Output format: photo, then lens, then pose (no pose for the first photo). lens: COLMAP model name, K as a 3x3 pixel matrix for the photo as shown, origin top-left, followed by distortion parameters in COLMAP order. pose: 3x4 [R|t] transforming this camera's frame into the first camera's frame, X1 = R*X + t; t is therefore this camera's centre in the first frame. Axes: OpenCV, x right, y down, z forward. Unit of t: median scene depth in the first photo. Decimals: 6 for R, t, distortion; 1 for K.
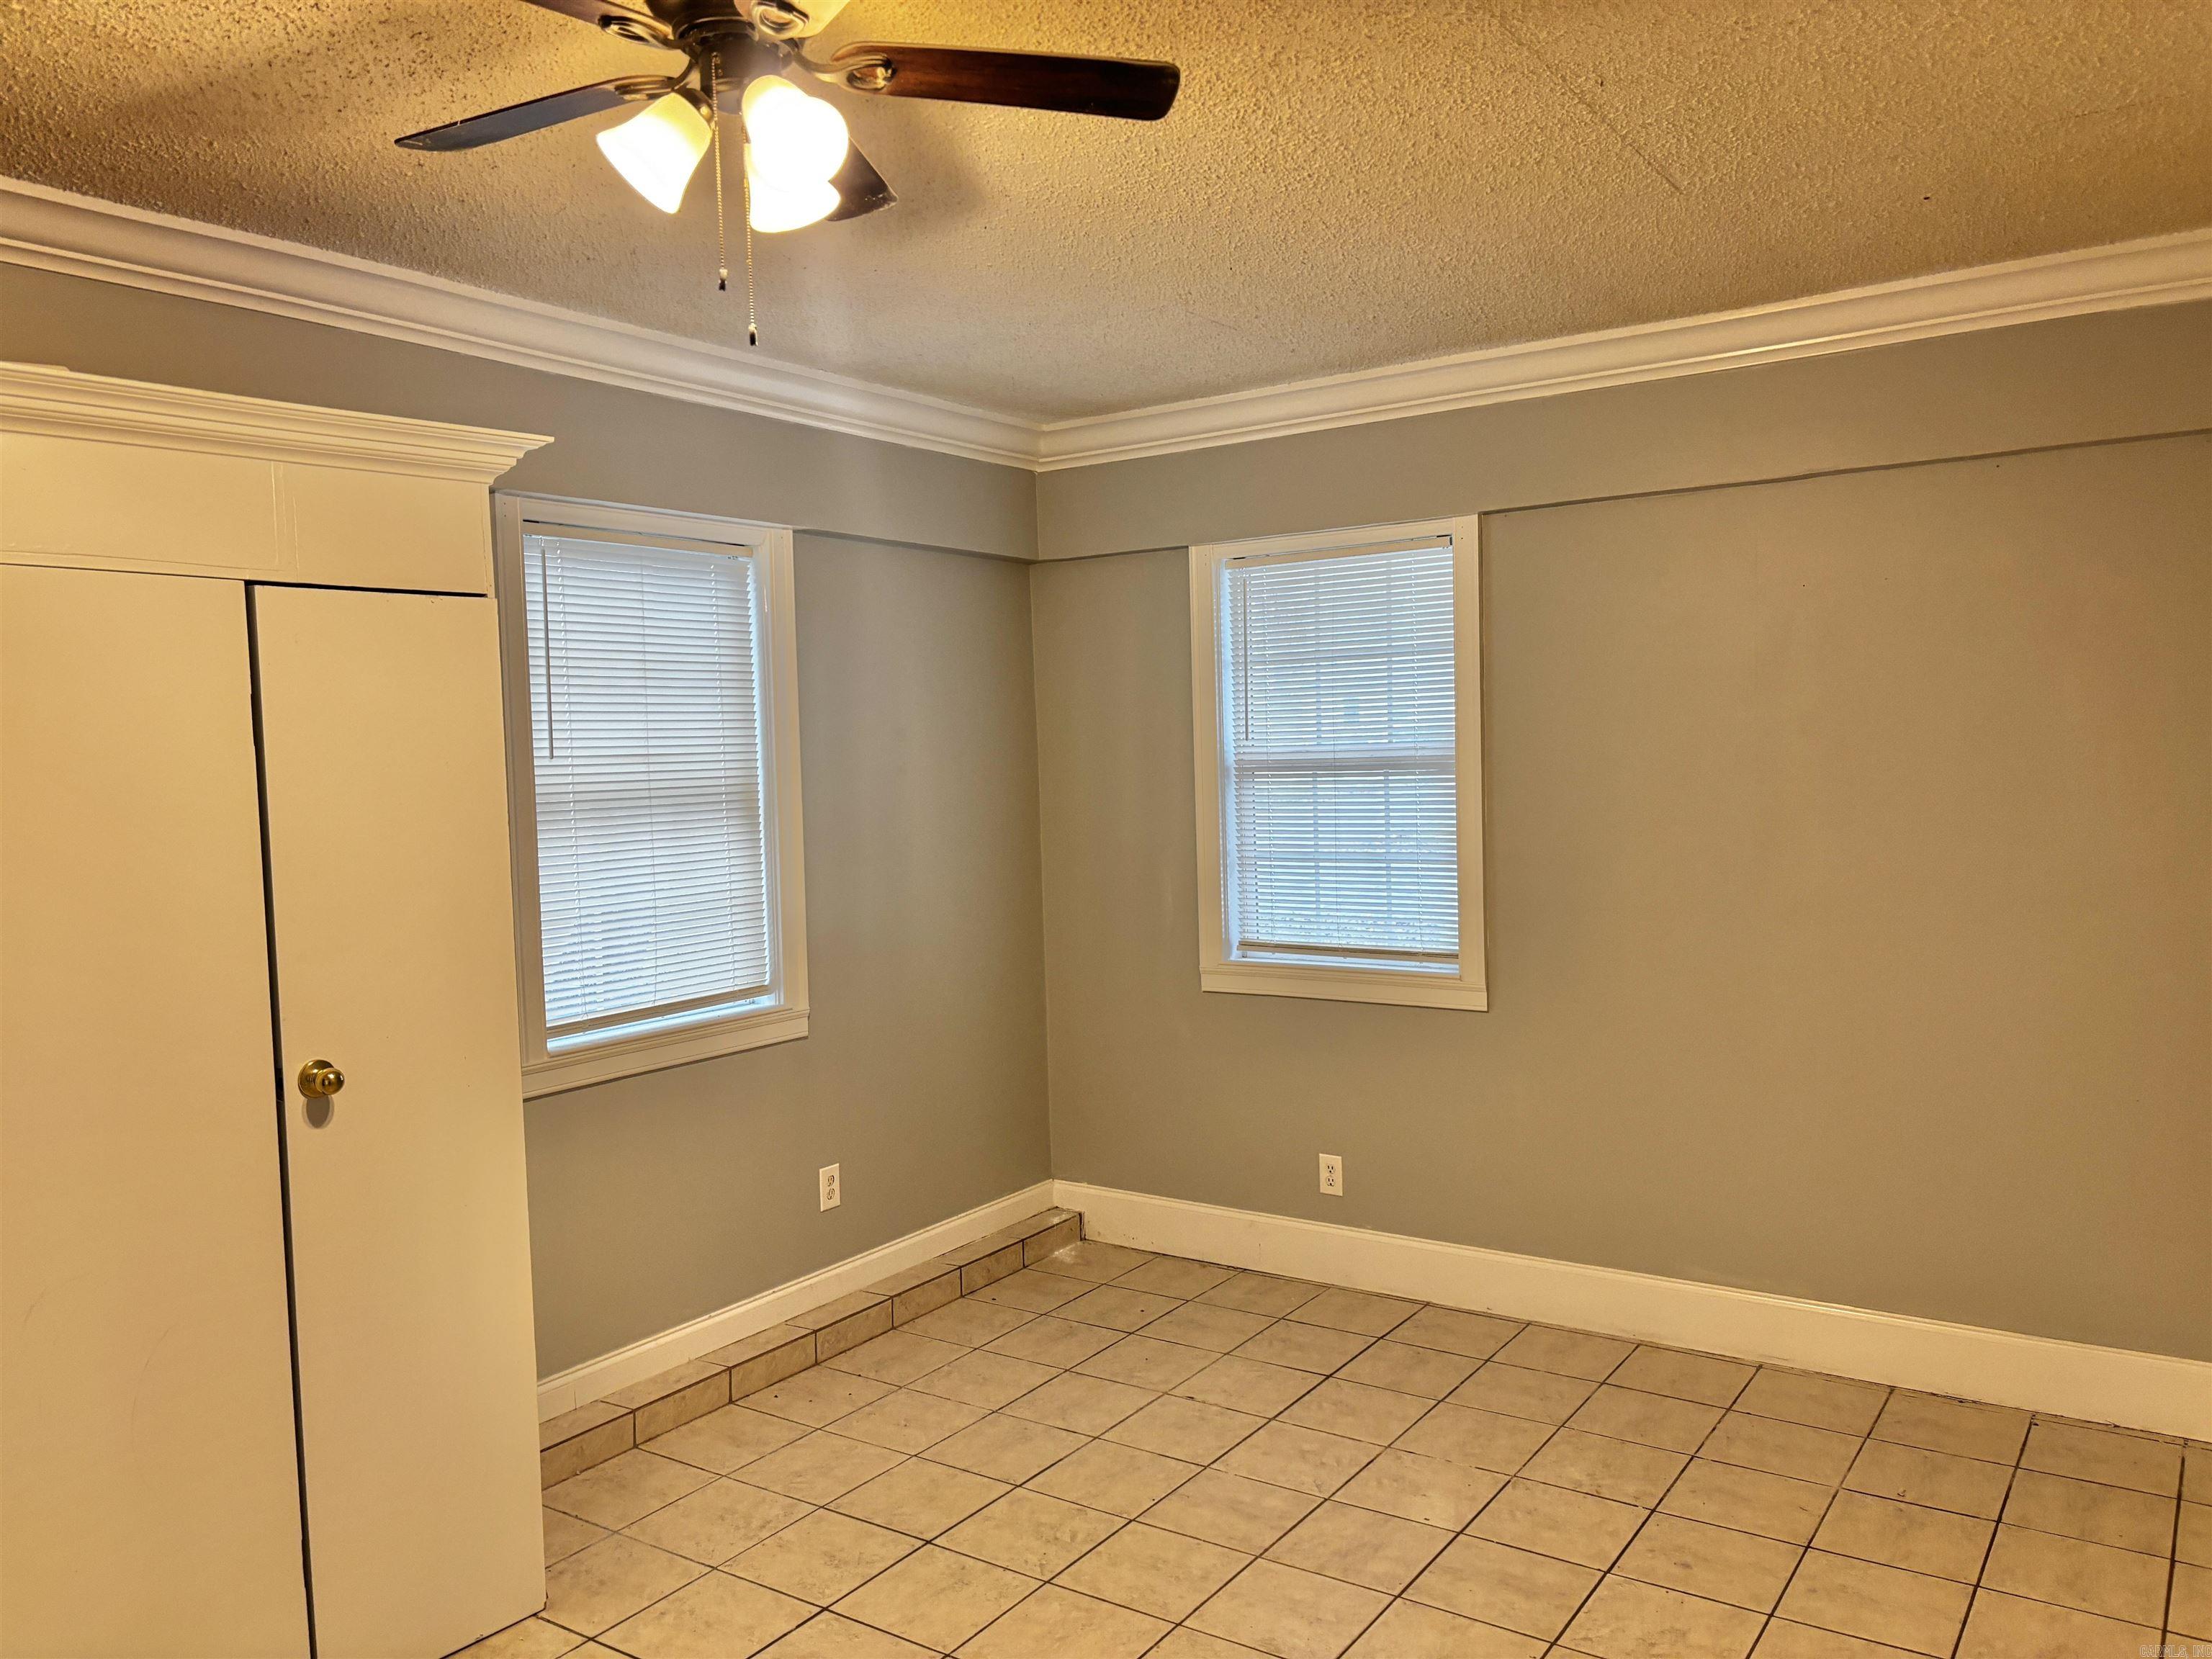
lens RADIAL K [[1673.5, 0, 1103.5], [0, 1673.5, 821.8], [0, 0, 1]] dist [0.070580, -0.075733]
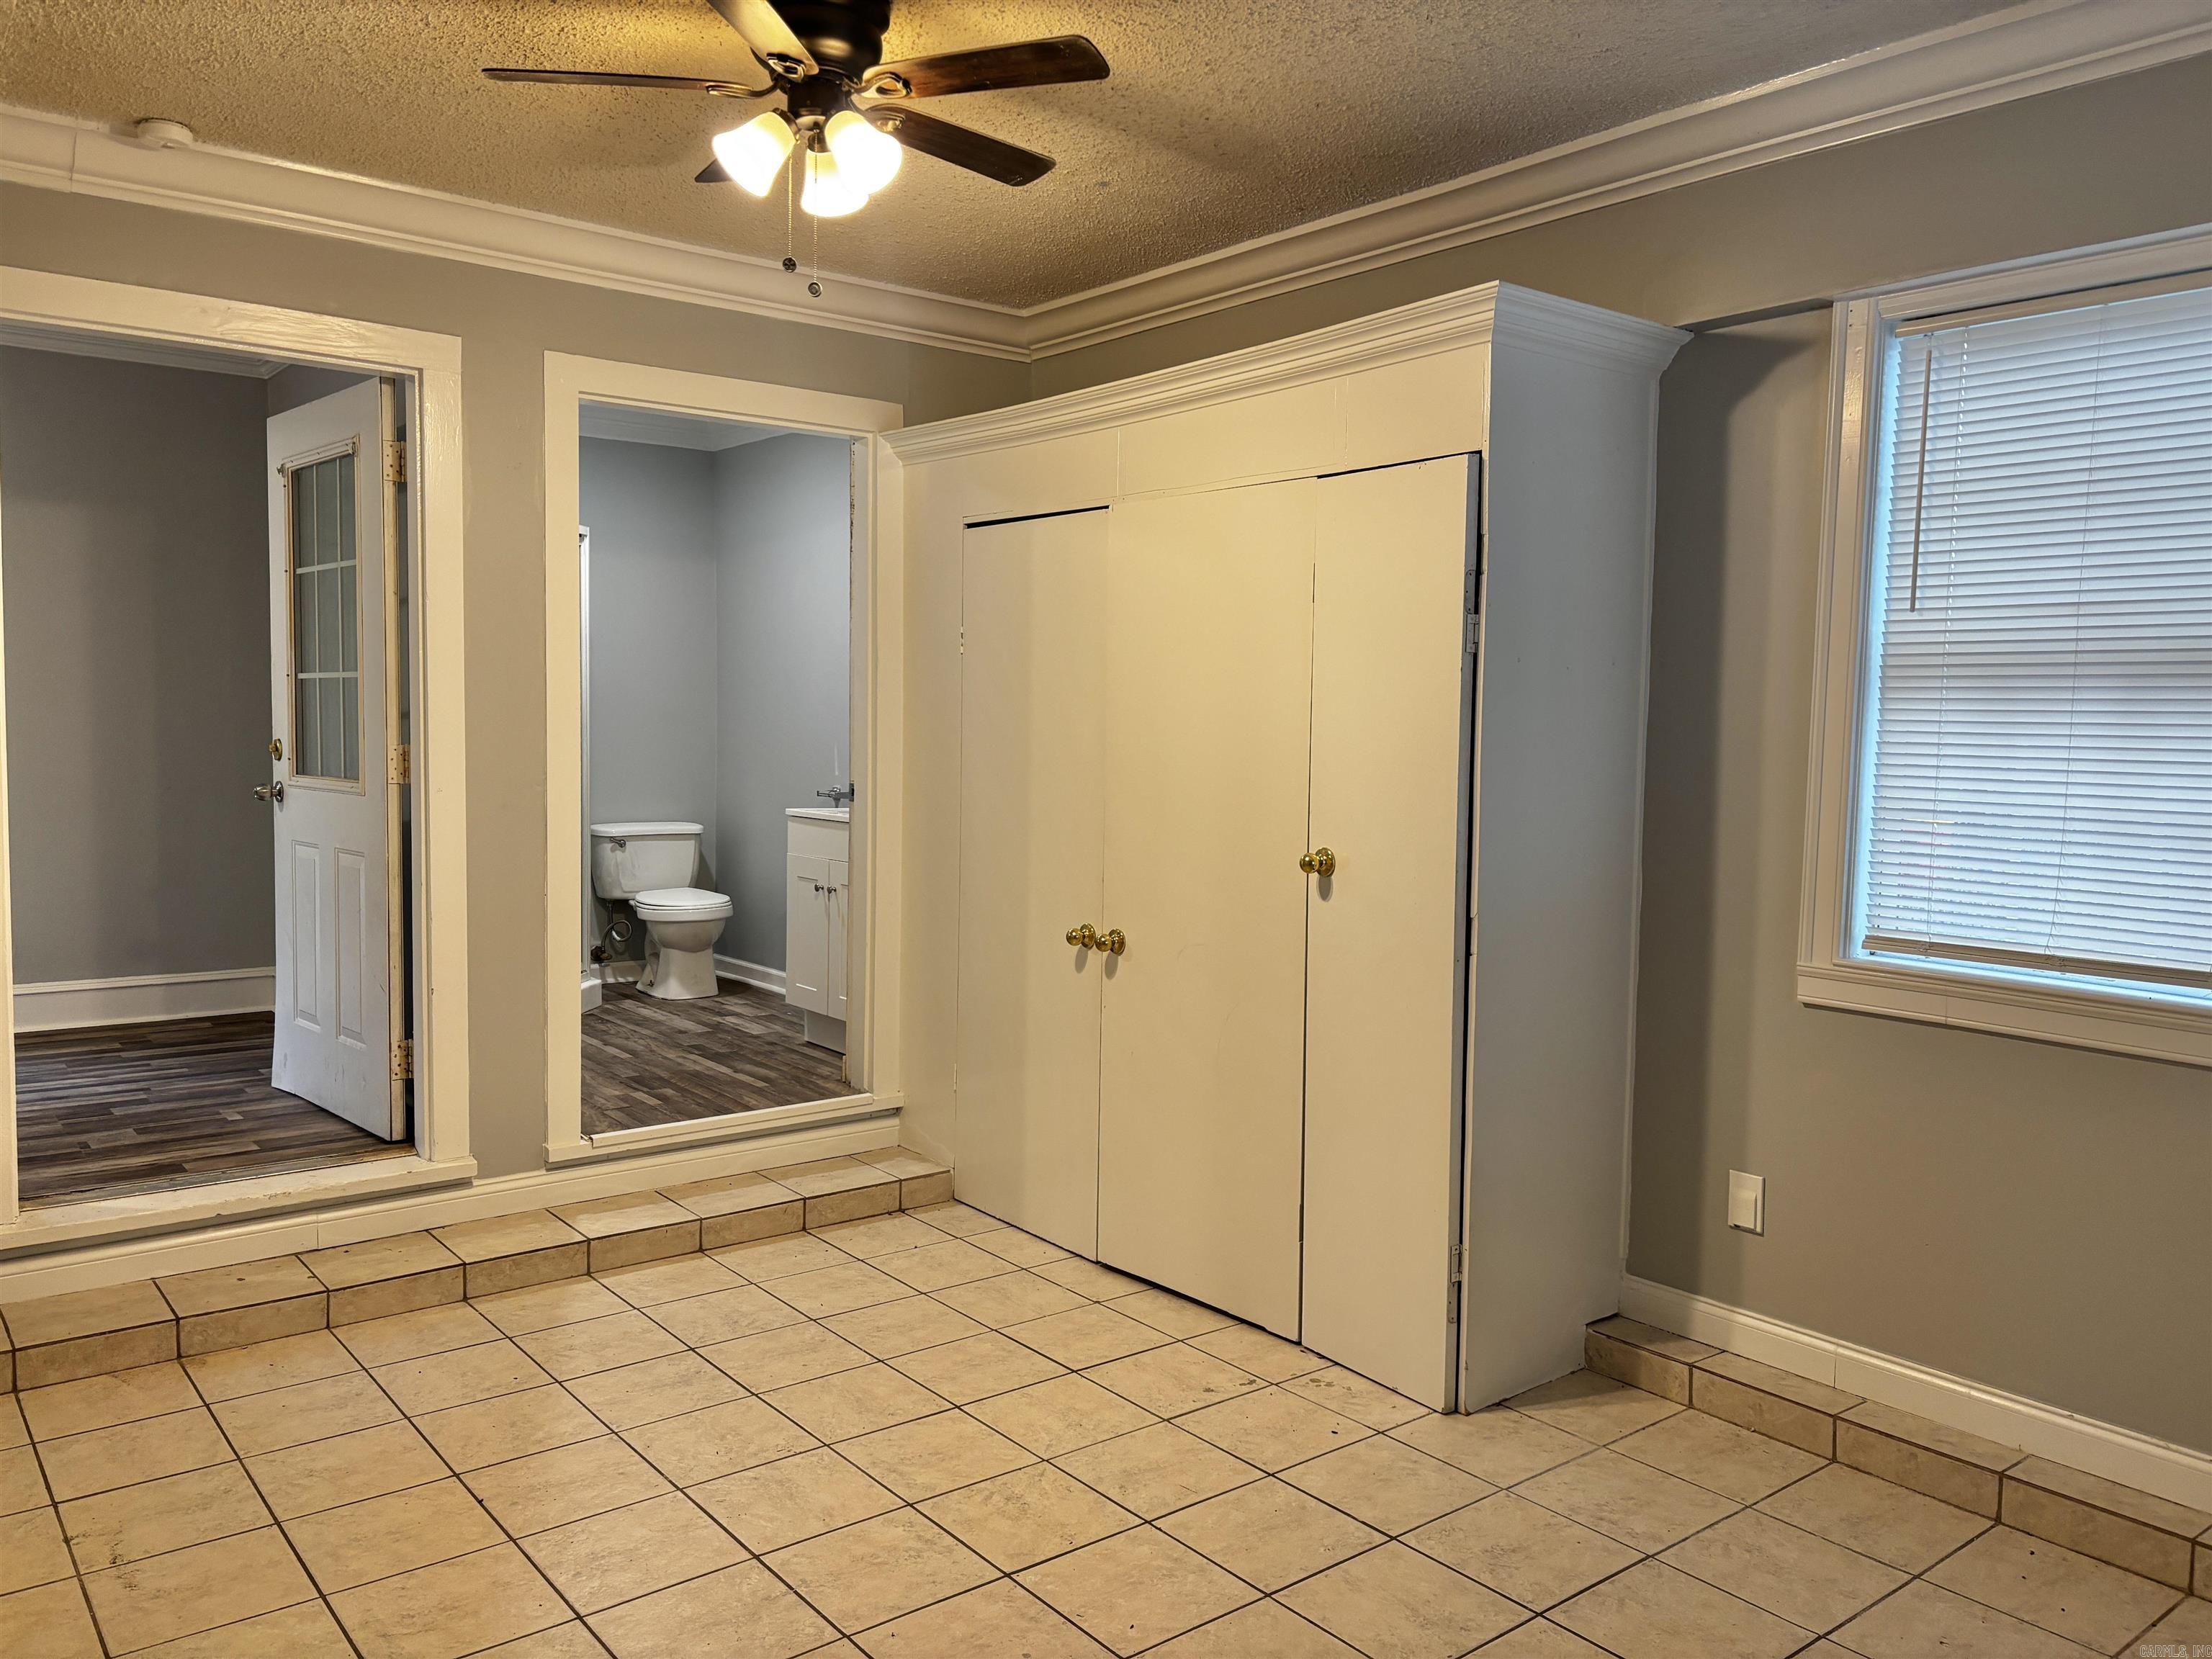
lens RADIAL K [[1673.5, 0, 1113.6], [0, 1673.5, 826.6], [0, 0, 1]] dist [0.070580, -0.075733]
pose [[-0.278693, 0.084759, -0.956633, 0.569040], [-0.056119, 0.992959, 0.104327, 0.001834], [0.958739, 0.082760, -0.271974, 0.861747]]
